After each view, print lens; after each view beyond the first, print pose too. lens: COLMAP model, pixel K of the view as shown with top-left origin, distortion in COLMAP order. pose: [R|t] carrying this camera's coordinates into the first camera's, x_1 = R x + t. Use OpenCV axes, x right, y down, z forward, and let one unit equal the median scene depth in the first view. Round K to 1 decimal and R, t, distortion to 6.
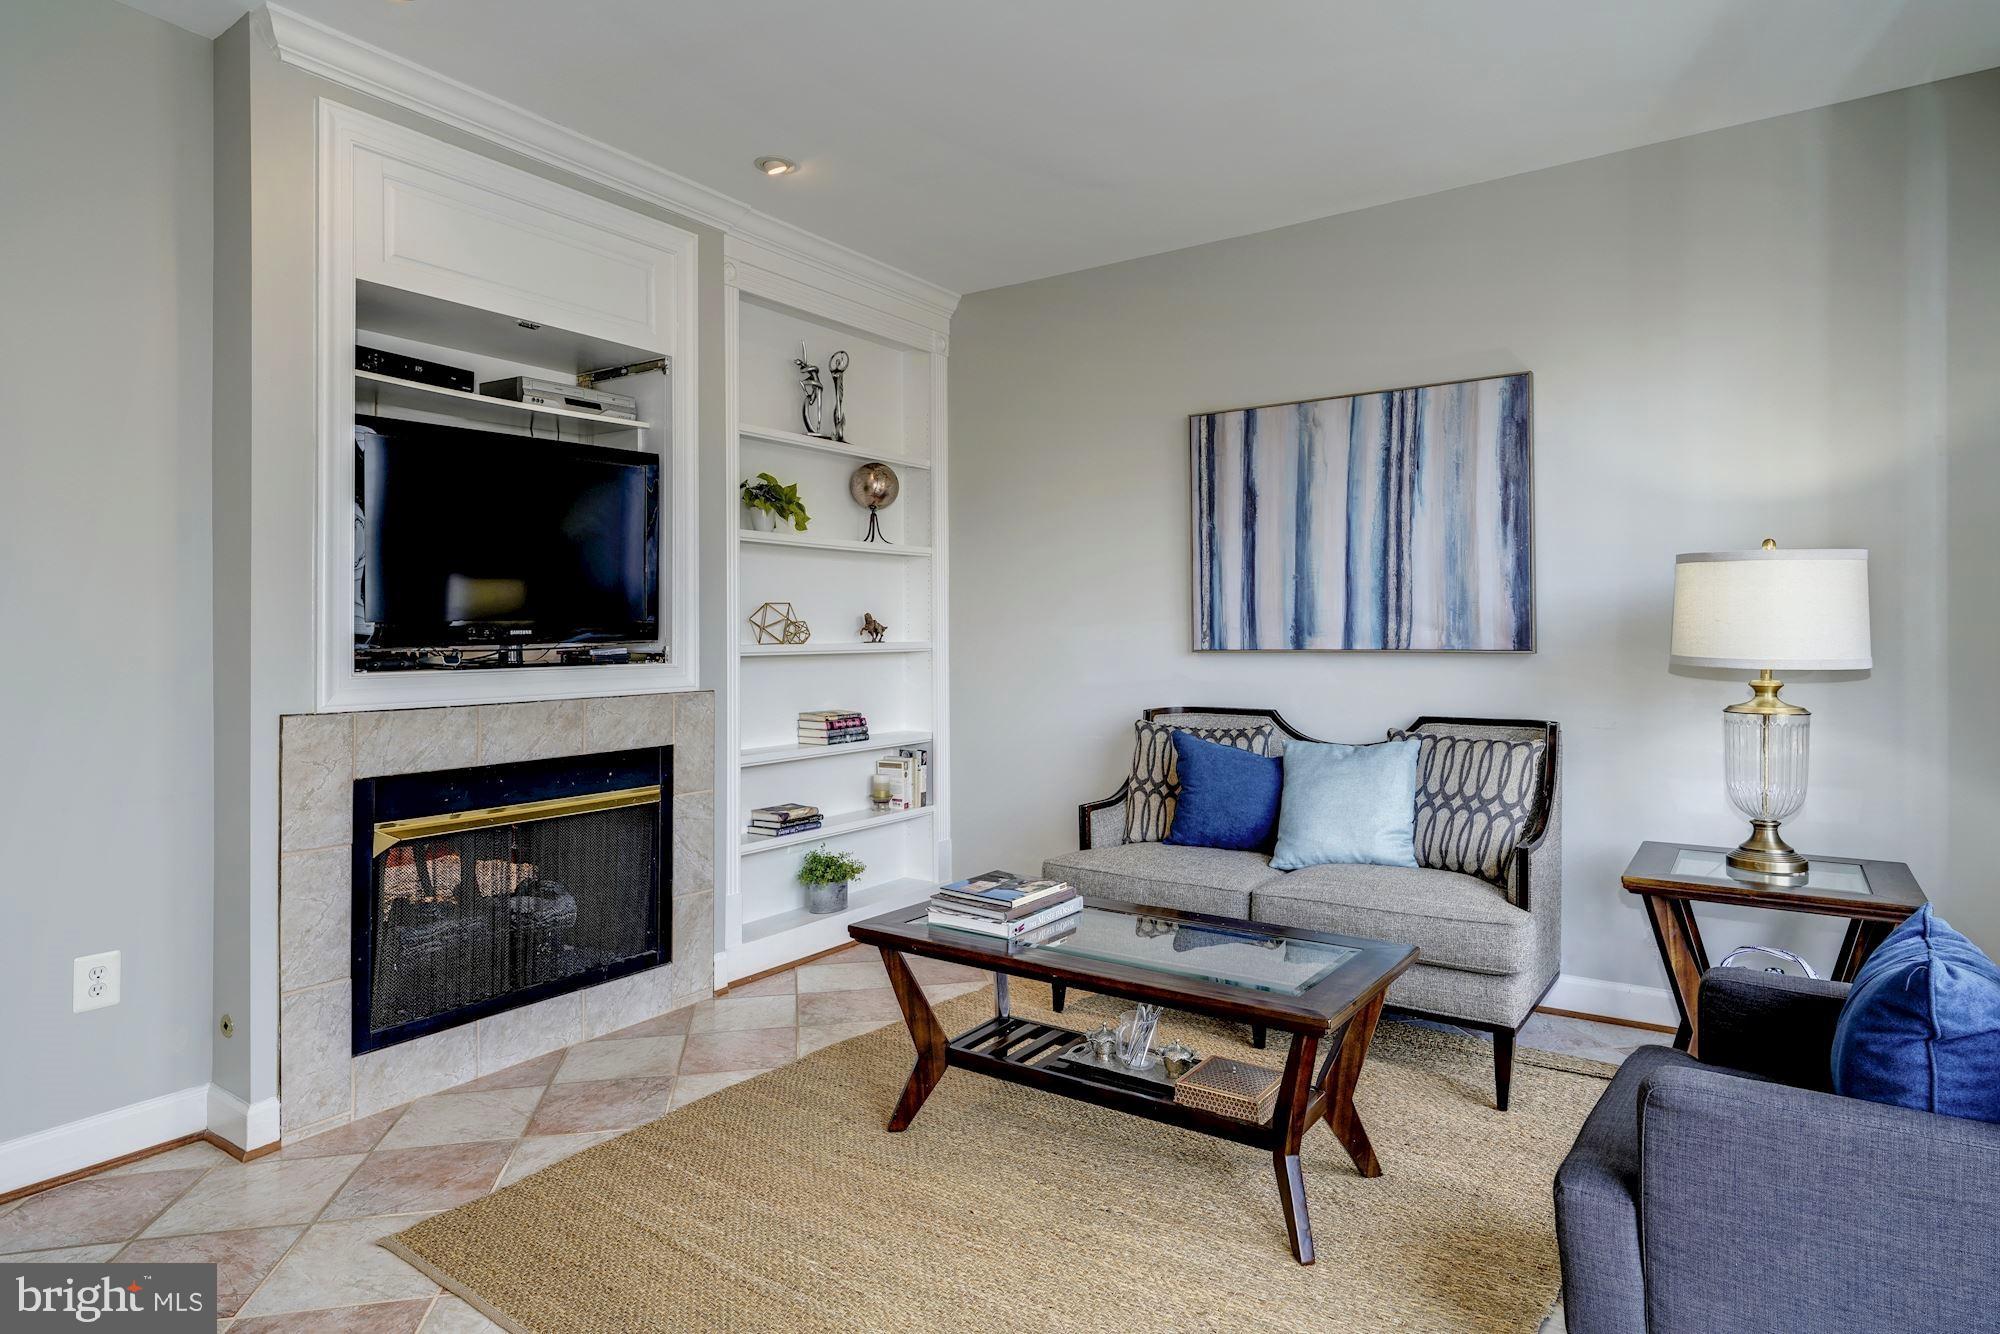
lens RADIAL K [[1138.7, 0, 1036.5], [0, 1138.7, 618.4], [0, 0, 1]] dist [0.007377, 0.002398]
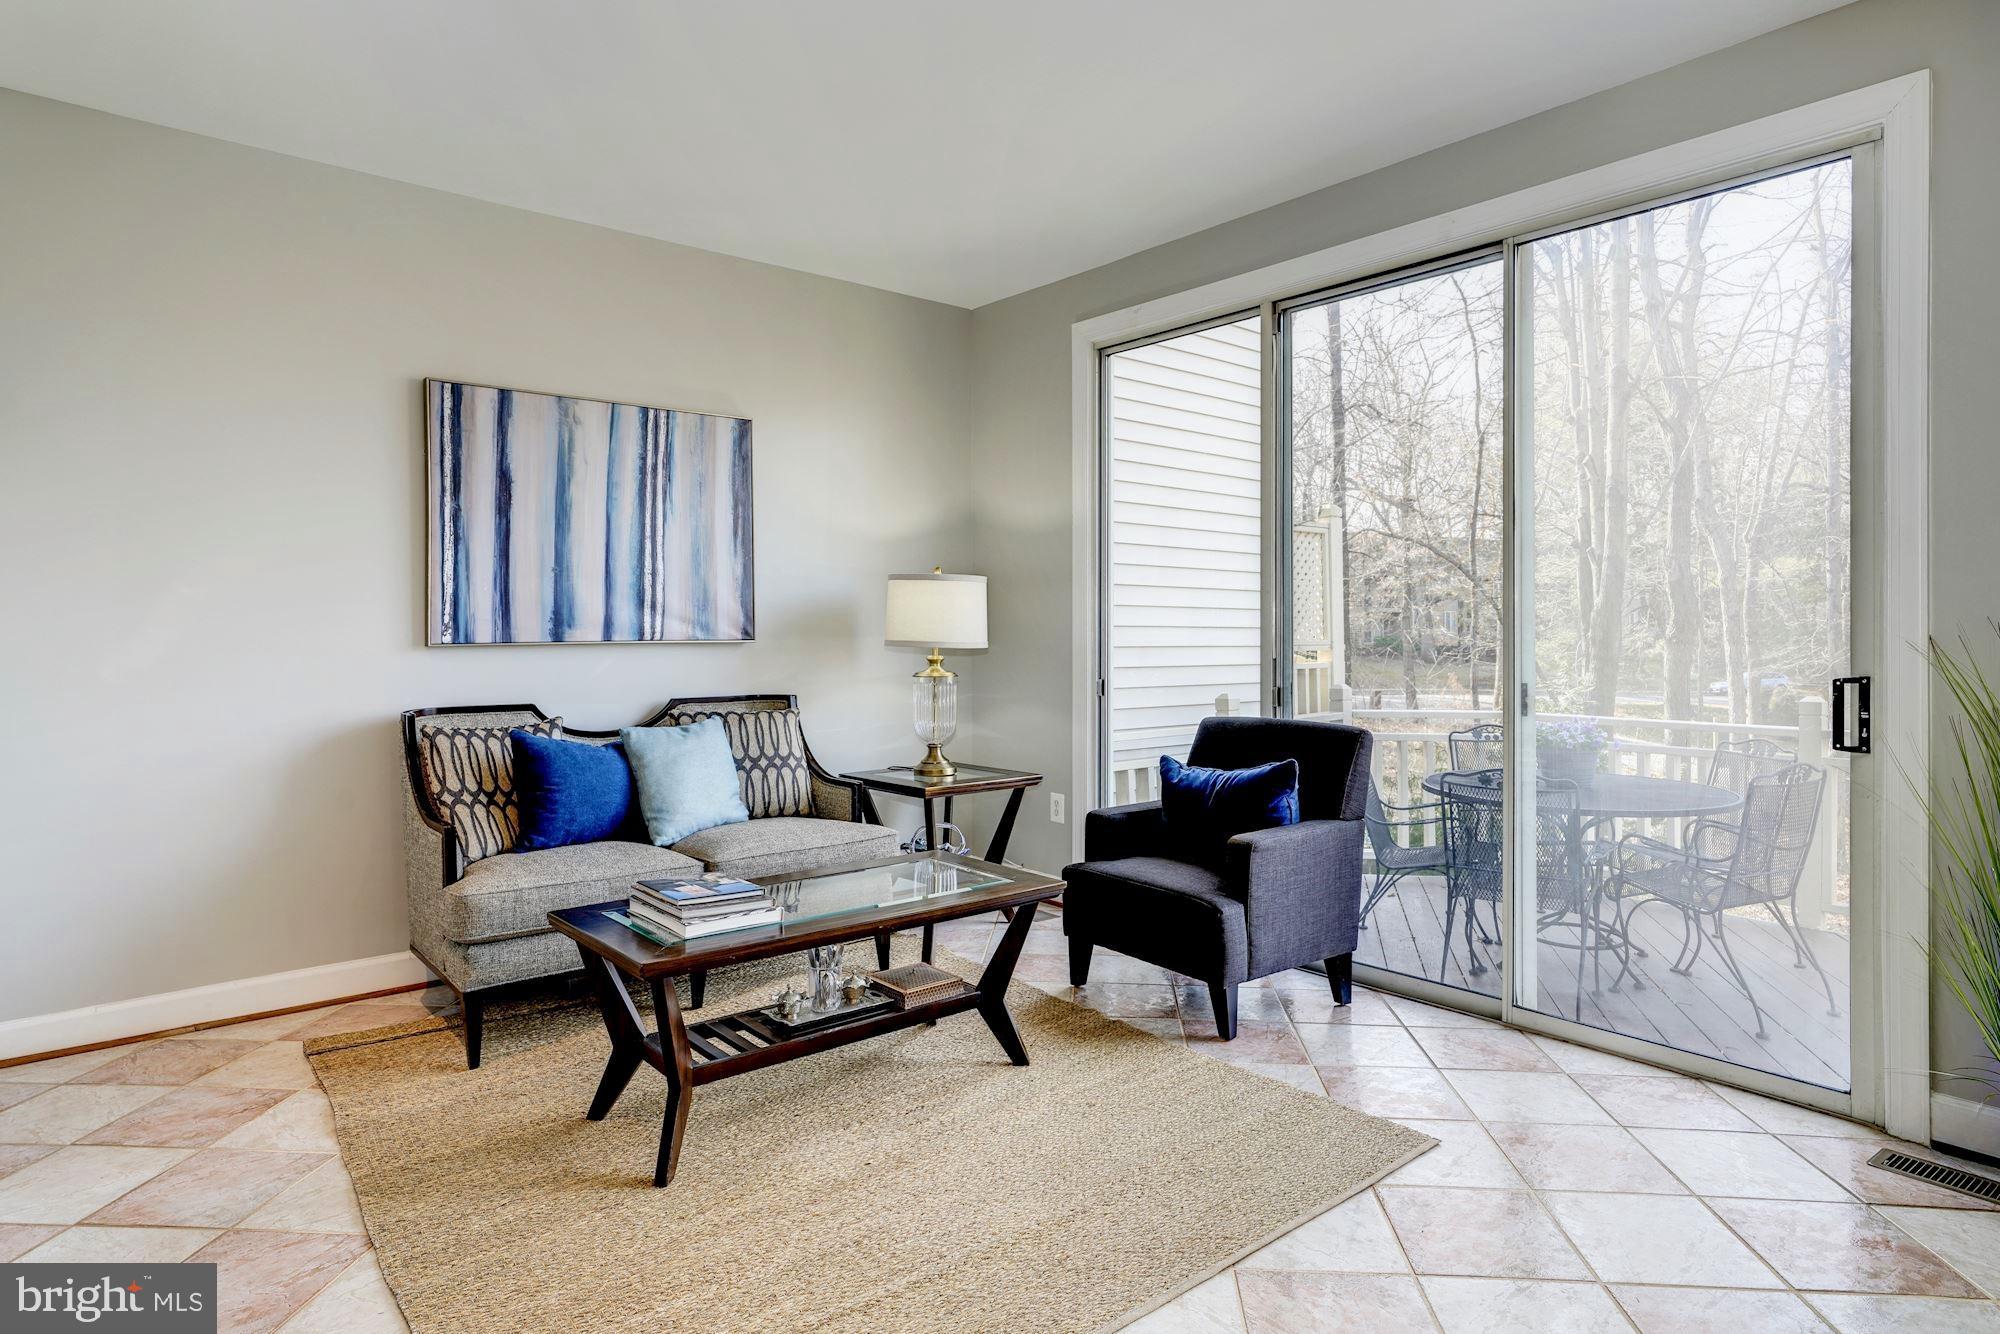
lens RADIAL K [[1138.7, 0, 985.8], [0, 1138.7, 617.0], [0, 0, 1]] dist [0.007377, 0.002398]
pose [[0.276315, 0.009094, 0.961024, -0.665082], [-0.016794, 0.999848, -0.004632, 0.004105], [-0.960920, -0.014859, 0.276426, 0.376007]]
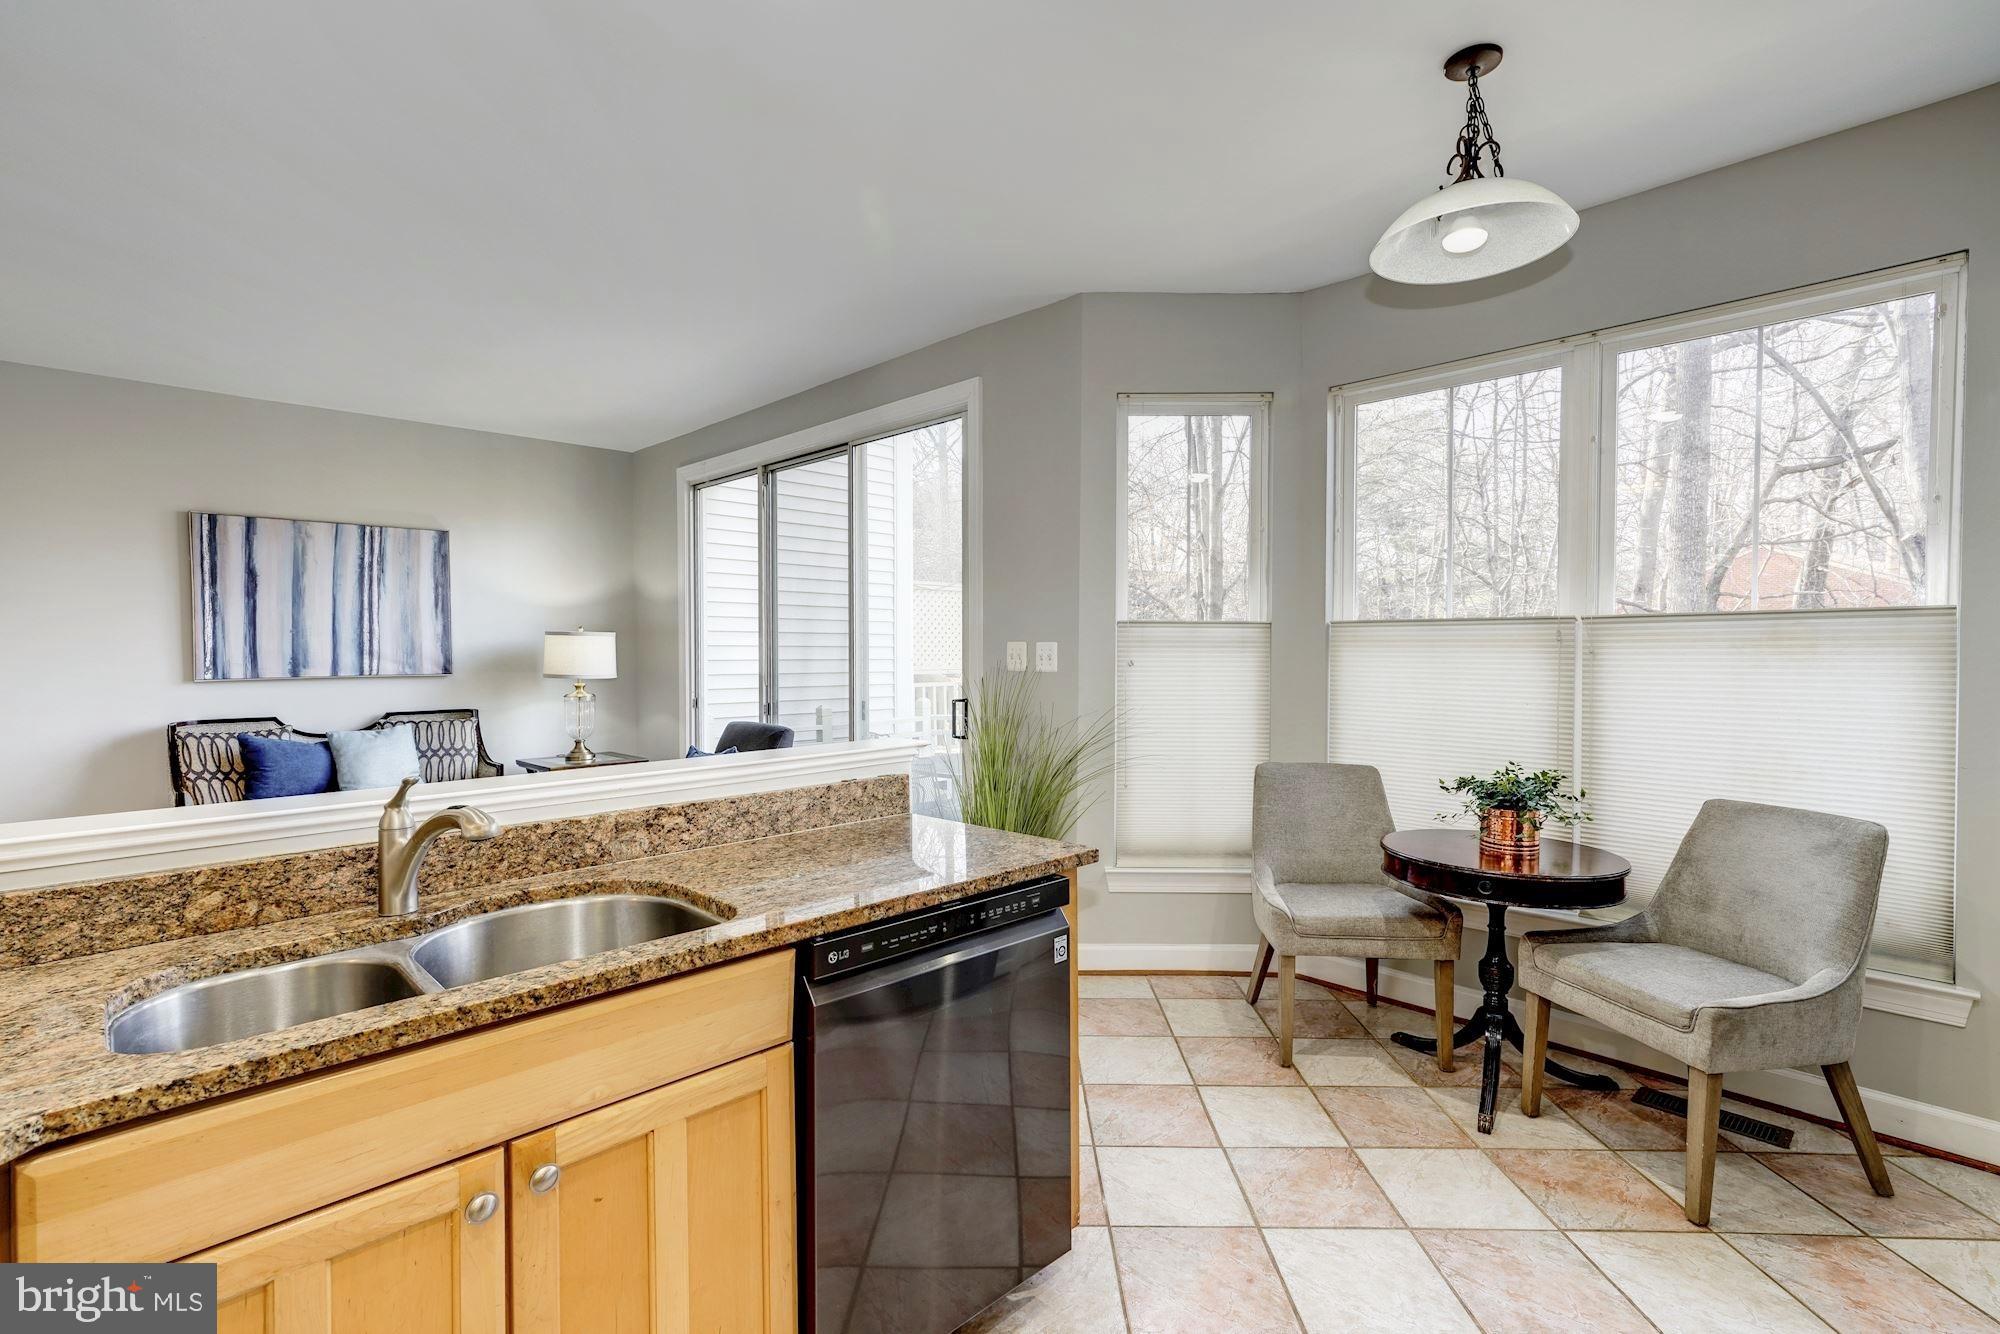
lens RADIAL K [[916.7, 0, 998.0], [0, 916.7, 661.4], [0, 0, 1]] dist [-0.000207, 0.003457]
pose [[0.193346, -0.016707, 0.980988, -0.869599], [-0.015465, 0.999679, 0.020073, -0.036616], [-0.981009, -0.019052, 0.193026, -0.210085]]
